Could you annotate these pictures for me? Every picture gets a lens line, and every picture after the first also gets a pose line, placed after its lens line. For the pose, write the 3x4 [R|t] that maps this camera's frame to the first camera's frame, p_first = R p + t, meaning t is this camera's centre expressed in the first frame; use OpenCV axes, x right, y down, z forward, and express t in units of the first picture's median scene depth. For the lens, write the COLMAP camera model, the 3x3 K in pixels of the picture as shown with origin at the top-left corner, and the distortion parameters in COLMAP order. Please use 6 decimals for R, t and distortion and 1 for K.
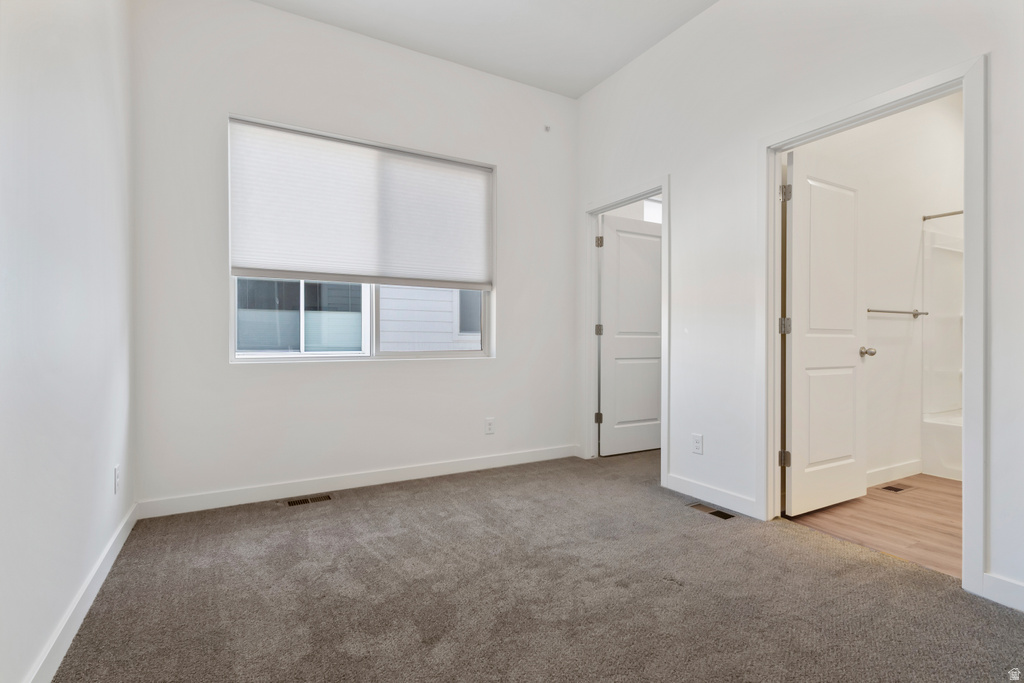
lens RADIAL K [[512.8, 0, 512.0], [0, 512.8, 325.1], [0, 0, 1]] dist [0.003394, -0.000365]
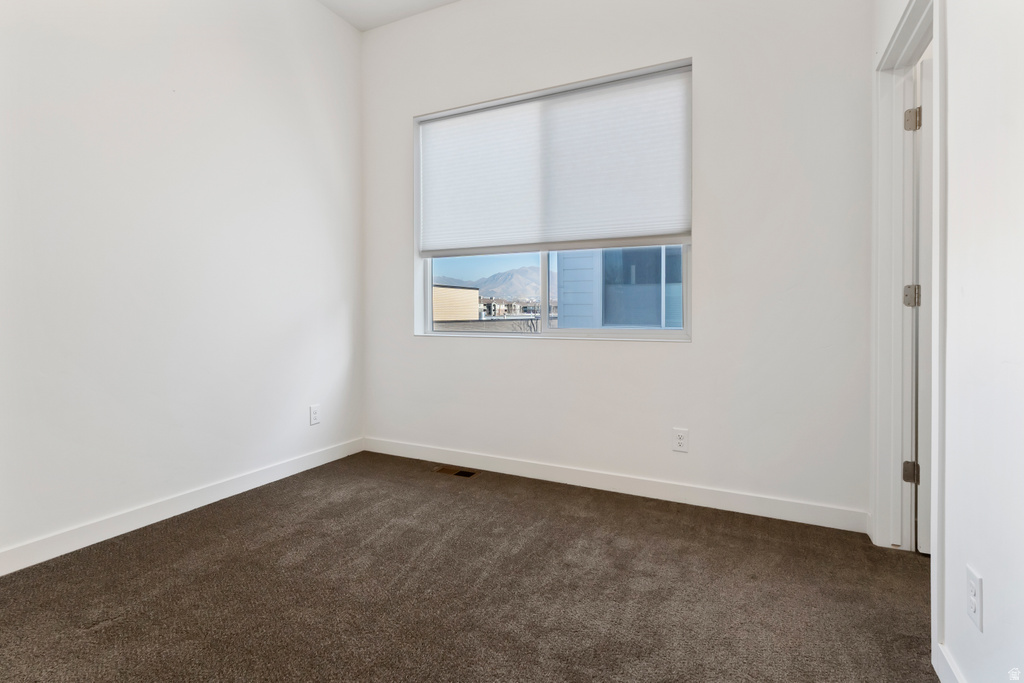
lens RADIAL K [[512.8, 0, 512.0], [0, 512.8, 325.1], [0, 0, 1]] dist [0.003394, -0.000365]
pose [[0.523542, 0.020905, -0.851743, 0.604768], [0.025684, 0.998857, 0.040303, 0.006177], [0.851613, -0.042976, 0.522407, 0.634580]]
